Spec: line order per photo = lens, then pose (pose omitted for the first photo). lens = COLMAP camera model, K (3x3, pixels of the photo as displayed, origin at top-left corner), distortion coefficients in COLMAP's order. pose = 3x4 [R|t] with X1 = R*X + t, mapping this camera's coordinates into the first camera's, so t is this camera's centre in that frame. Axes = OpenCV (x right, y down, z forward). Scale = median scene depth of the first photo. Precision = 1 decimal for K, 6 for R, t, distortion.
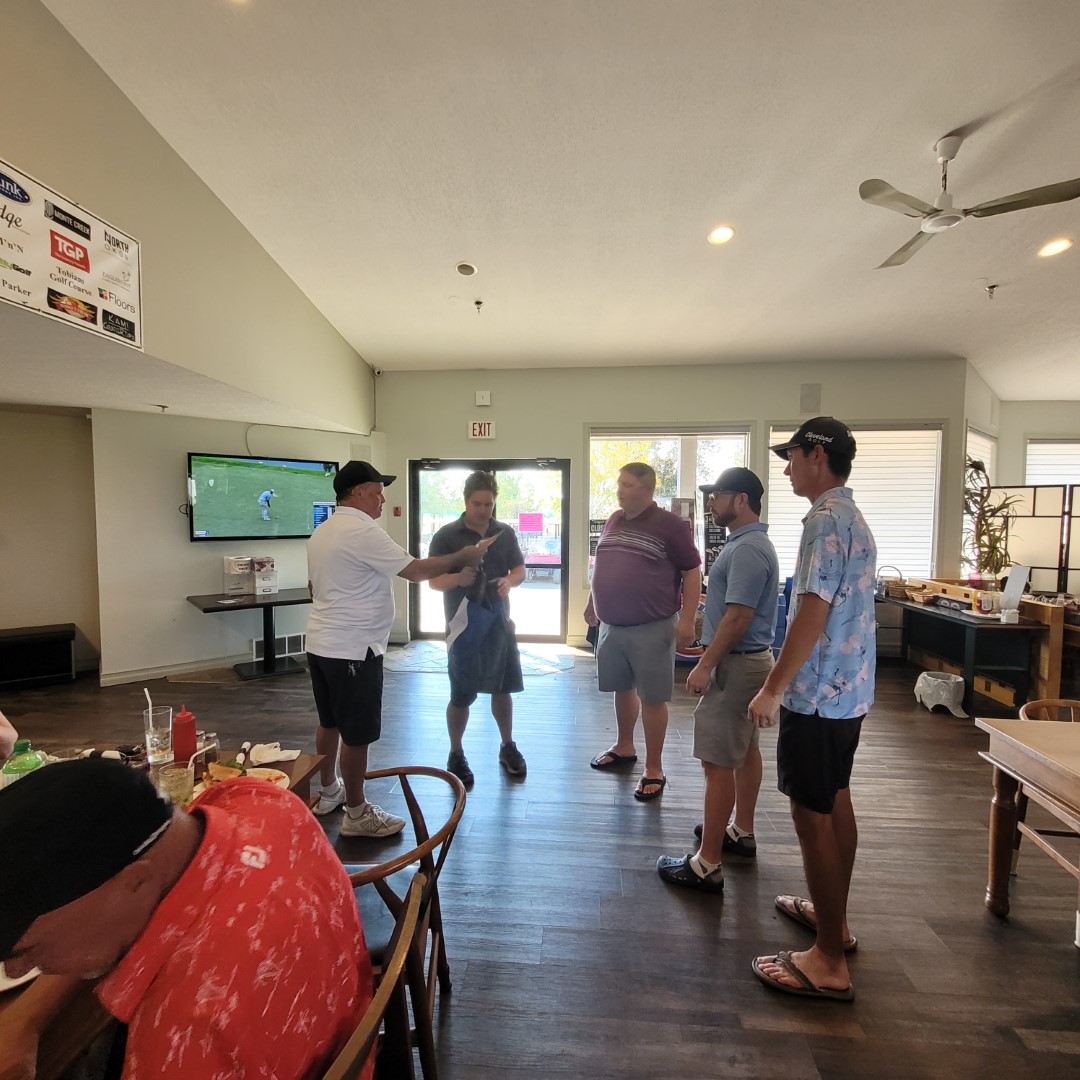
lens RADIAL K [[546.9, 0, 539.7], [0, 546.9, 544.2], [0, 0, 1]] dist [0.004592, -0.002811]
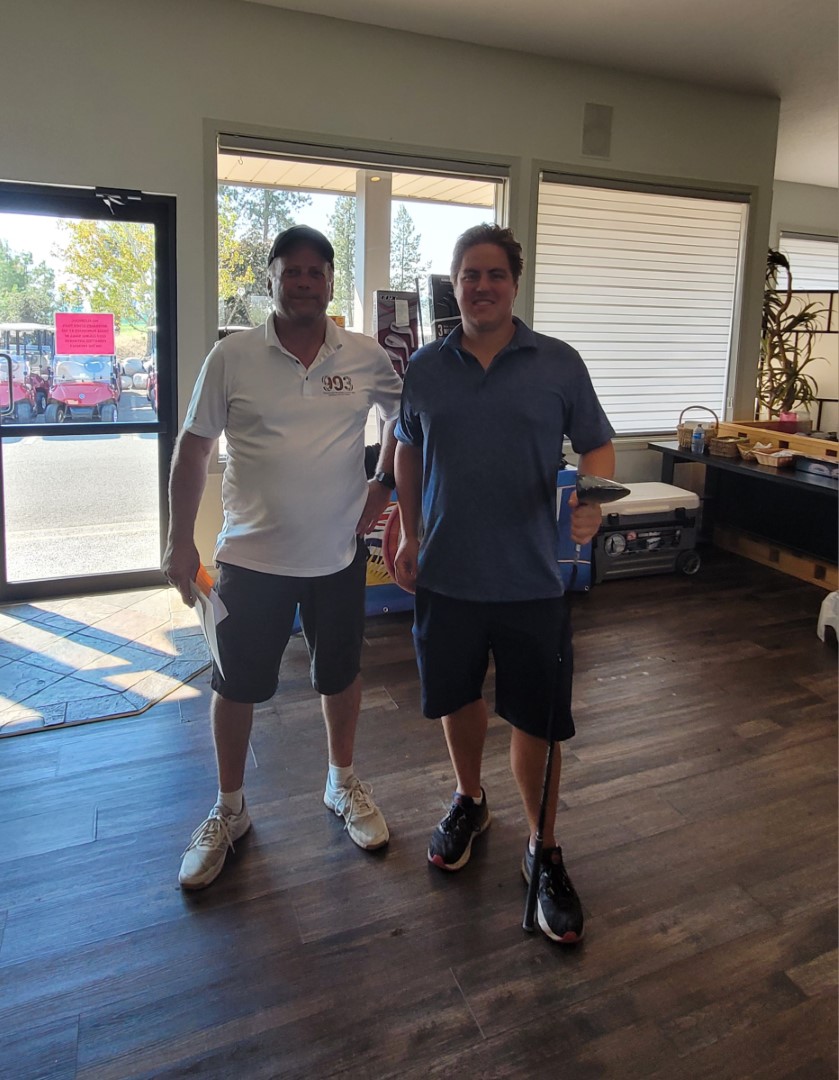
lens RADIAL K [[691.8, 0, 405.6], [0, 691.8, 402.2], [0, 0, 1]] dist [0.011151, -0.005962]
pose [[0.897165, -0.034544, 0.440343, -0.033981], [0.005963, 0.997793, 0.066127, -0.020313], [-0.441655, -0.056701, 0.895391, 0.385598]]
